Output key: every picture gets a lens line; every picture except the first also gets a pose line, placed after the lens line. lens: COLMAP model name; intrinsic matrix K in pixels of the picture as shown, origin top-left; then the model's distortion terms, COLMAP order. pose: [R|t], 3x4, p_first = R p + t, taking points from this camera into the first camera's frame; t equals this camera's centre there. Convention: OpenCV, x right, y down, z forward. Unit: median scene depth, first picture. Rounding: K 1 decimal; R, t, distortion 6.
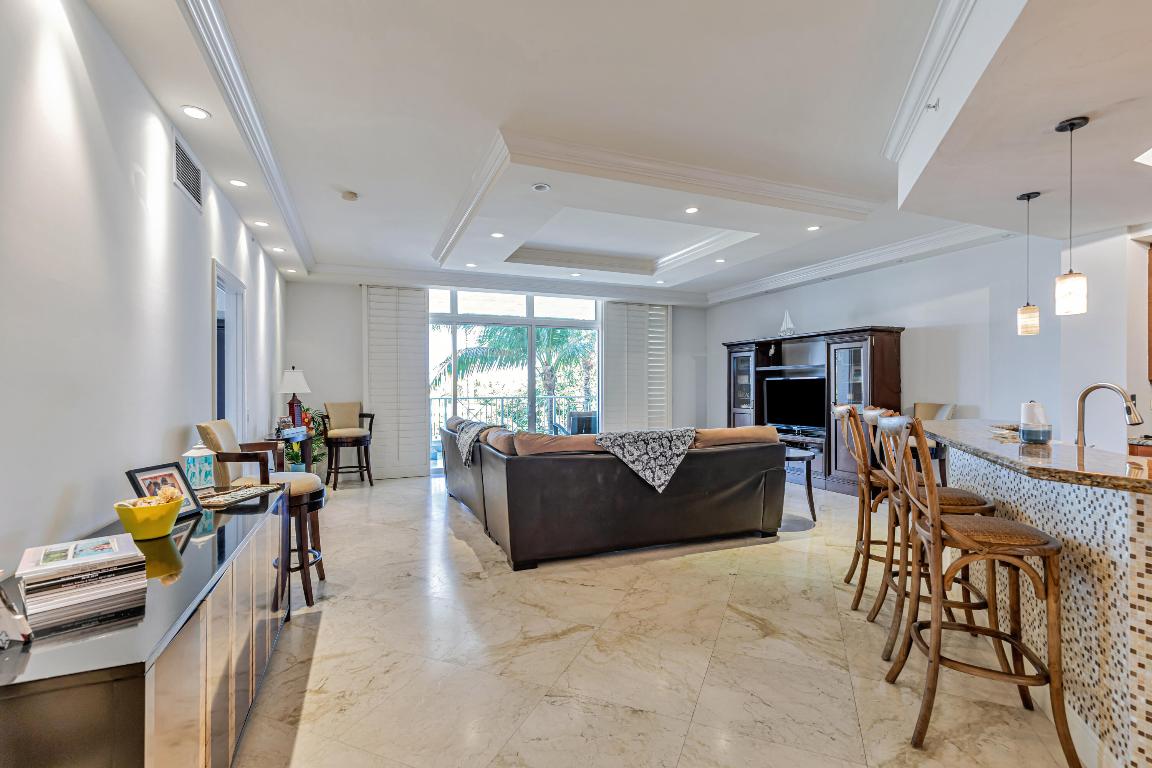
lens RADIAL K [[519.8, 0, 579.6], [0, 519.8, 384.3], [0, 0, 1]] dist [0.003094, -0.001426]
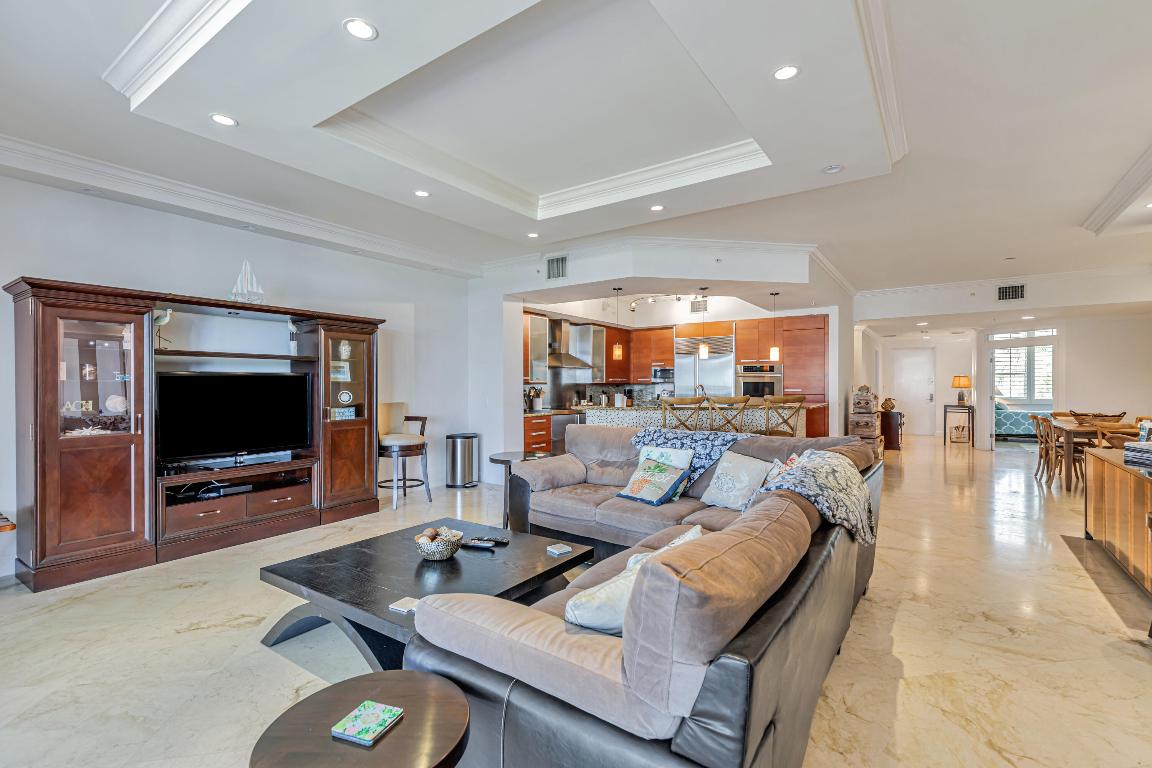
lens RADIAL K [[519.8, 0, 575.6], [0, 519.8, 385.3], [0, 0, 1]] dist [0.003094, -0.001426]
pose [[-0.535008, -0.001735, 0.844845, -0.356645], [-0.003666, 0.999993, -0.000268, 0.007252], [-0.844839, -0.003240, -0.535011, 1.102184]]
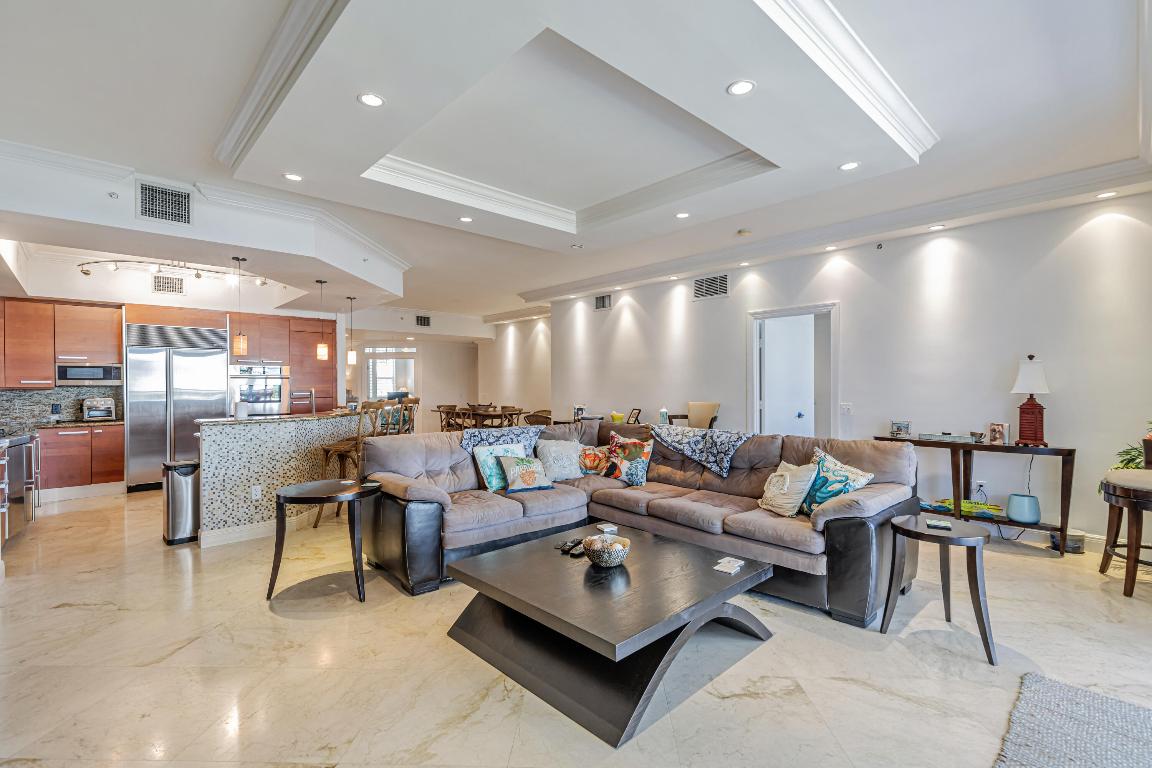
lens RADIAL K [[519.8, 0, 581.0], [0, 519.8, 388.8], [0, 0, 1]] dist [0.003094, -0.001426]
pose [[-0.933444, 0.005498, -0.358682, 0.242168], [0.004776, 0.999984, 0.002899, 0.005334], [0.358692, 0.000993, -0.933455, 1.357728]]
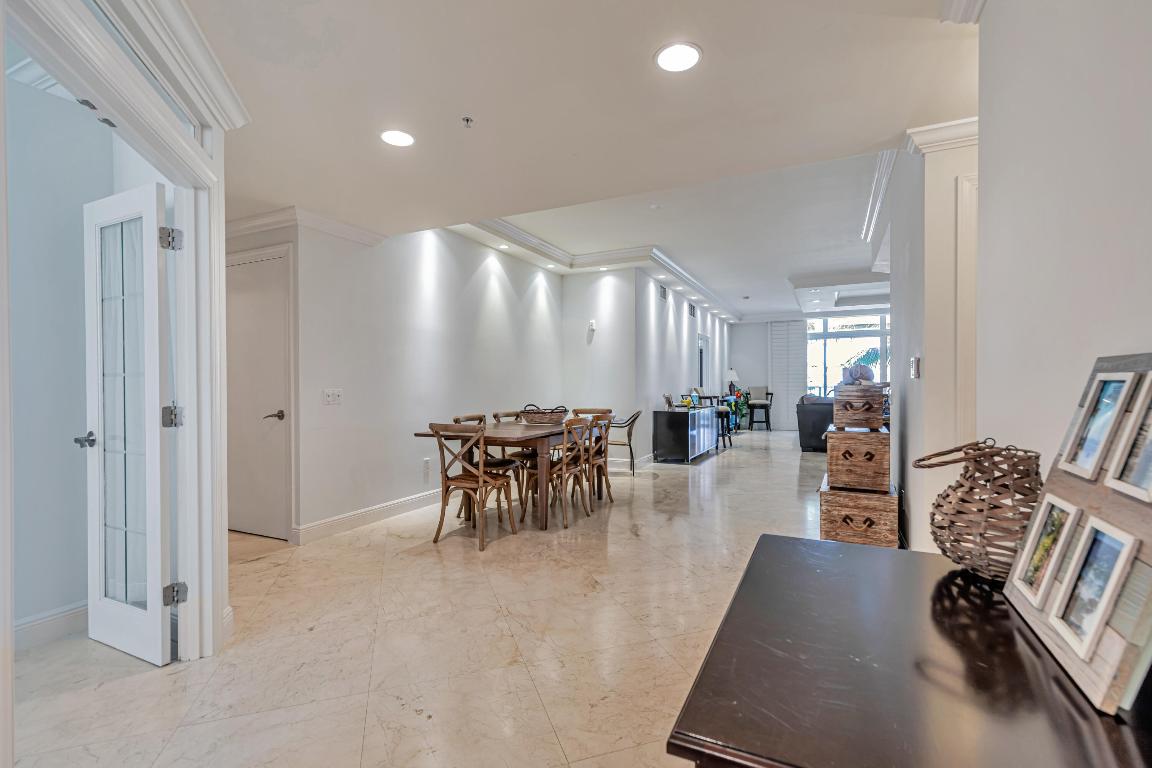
lens RADIAL K [[519.8, 0, 584.9], [0, 519.8, 381.8], [0, 0, 1]] dist [0.003094, -0.001426]
pose [[0.672010, 0.001233, -0.740541, 0.550597], [0.001877, 0.999993, 0.003368, 0.012114], [0.740539, -0.003653, 0.672003, -0.768302]]
